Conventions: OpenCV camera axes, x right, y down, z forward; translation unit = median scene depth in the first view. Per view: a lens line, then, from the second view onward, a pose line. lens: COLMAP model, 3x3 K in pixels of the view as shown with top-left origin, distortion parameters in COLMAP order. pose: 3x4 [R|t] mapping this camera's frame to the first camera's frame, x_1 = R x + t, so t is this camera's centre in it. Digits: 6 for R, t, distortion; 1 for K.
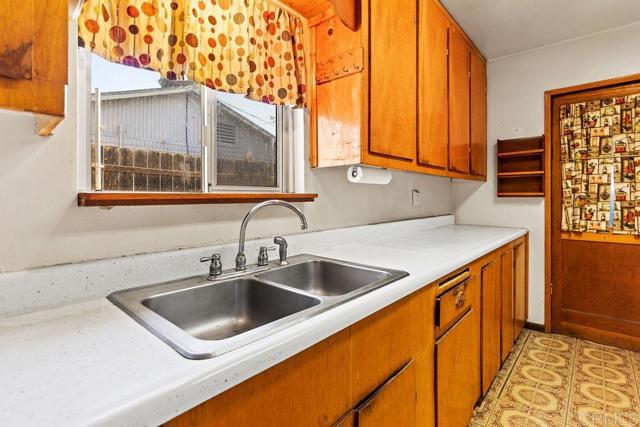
lens RADIAL K [[315.2, 0, 318.0], [0, 315.2, 197.9], [0, 0, 1]] dist [-0.000072, -0.000023]
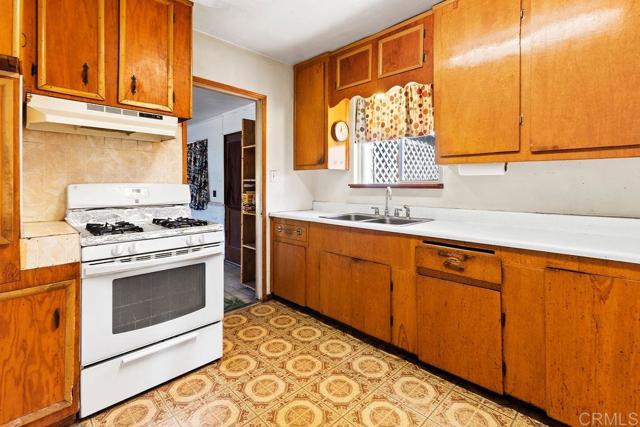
lens RADIAL K [[297.4, 0, 318.9], [0, 297.4, 186.1], [0, 0, 1]] dist [0.000277, -0.000153]
pose [[-0.047265, 0.006799, -0.998859, 0.877992], [-0.004179, 0.999967, 0.007004, -0.004943], [0.998874, 0.004505, -0.047235, 0.250981]]
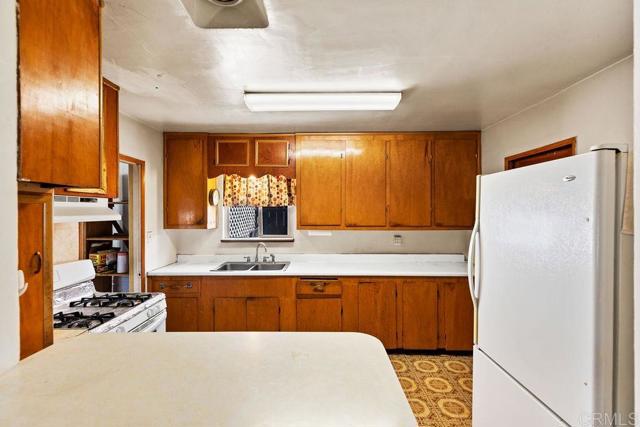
lens RADIAL K [[287.2, 0, 320.0], [0, 287.2, 213.5], [0, 0, 1]] dist [0.022743, -0.000057]
pose [[0.663029, 0.009440, -0.748534, 1.074337], [-0.002315, 0.999942, 0.010560, -0.141035], [0.748590, -0.005268, 0.663012, -0.229978]]
